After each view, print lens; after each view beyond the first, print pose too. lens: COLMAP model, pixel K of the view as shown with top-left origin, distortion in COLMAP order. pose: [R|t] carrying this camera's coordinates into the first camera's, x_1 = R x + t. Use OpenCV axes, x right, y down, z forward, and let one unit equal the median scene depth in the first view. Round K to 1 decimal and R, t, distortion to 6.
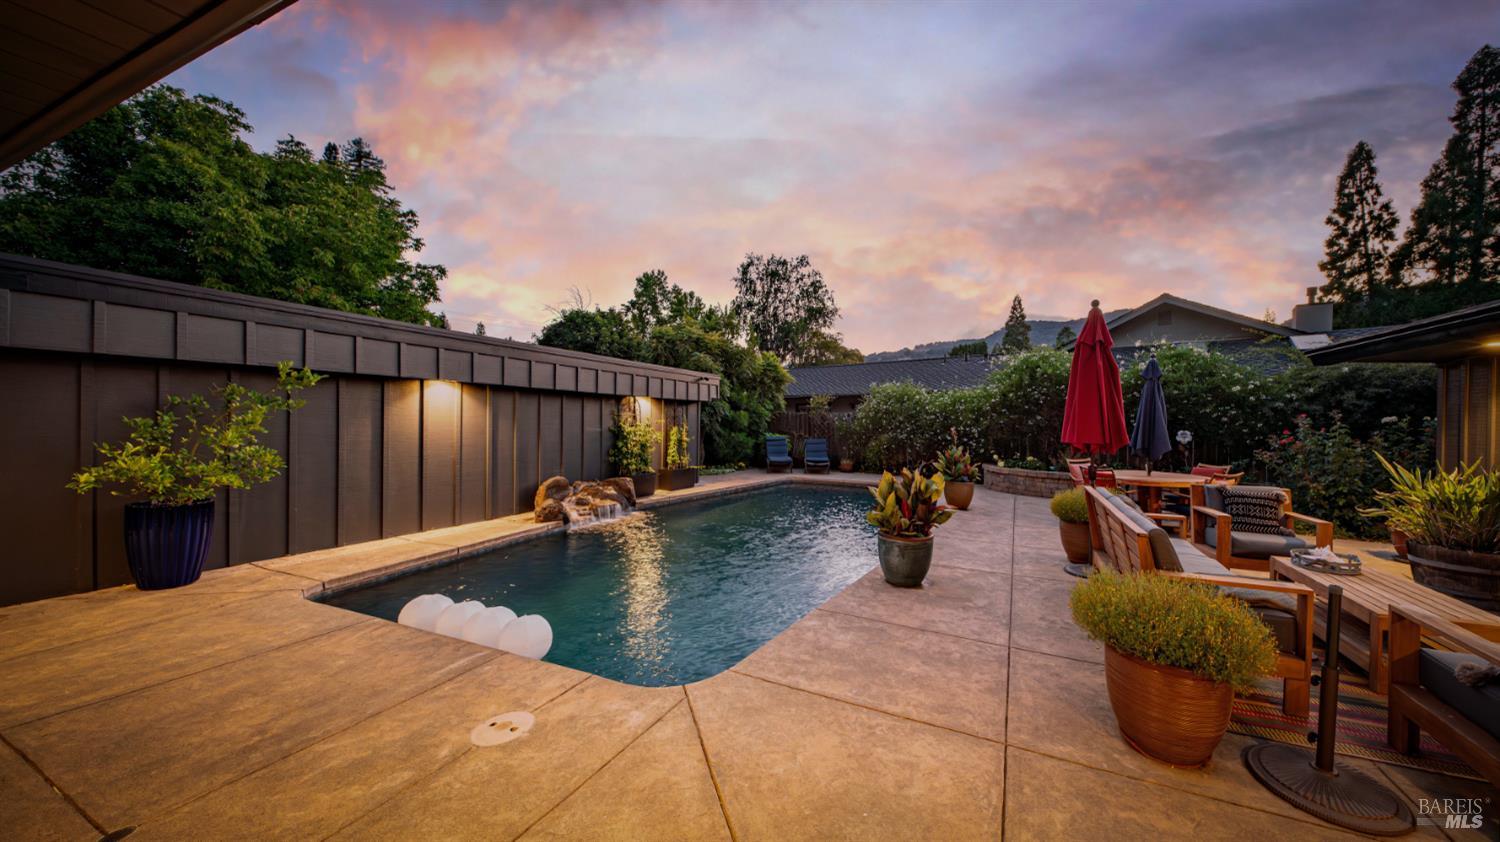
lens RADIAL K [[540.2, 0, 751.7], [0, 540.2, 423.1], [0, 0, 1]] dist [-0.001645, -0.000083]
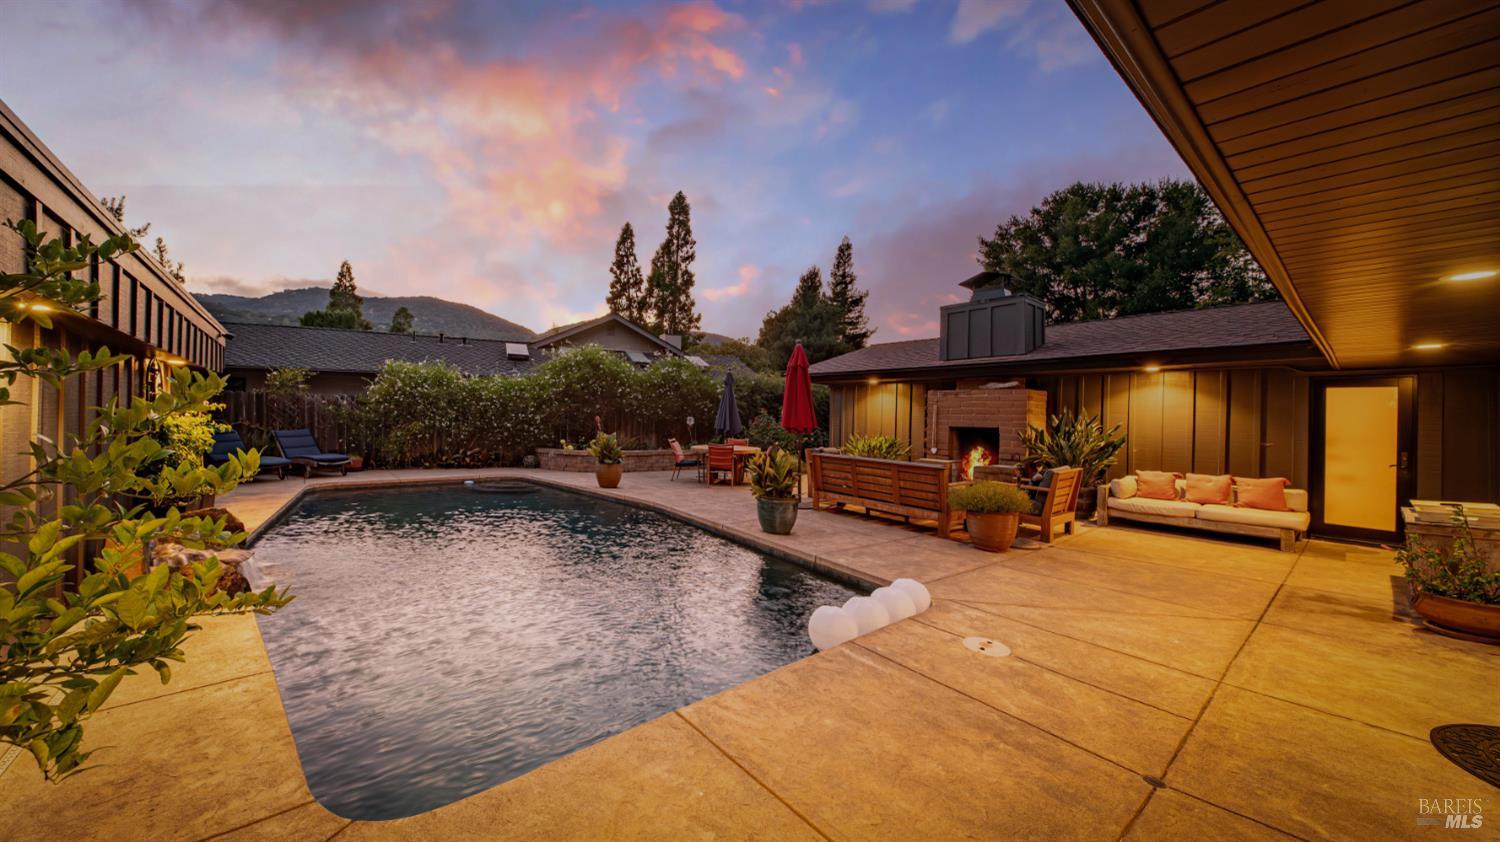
lens RADIAL K [[540.2, 0, 751.7], [0, 540.2, 423.1], [0, 0, 1]] dist [-0.001645, -0.000083]
pose [[0.410957, -0.015041, 0.911531, -0.112449], [-0.013164, 0.999662, 0.022430, -0.001146], [-0.911560, -0.021217, 0.410620, 0.057702]]
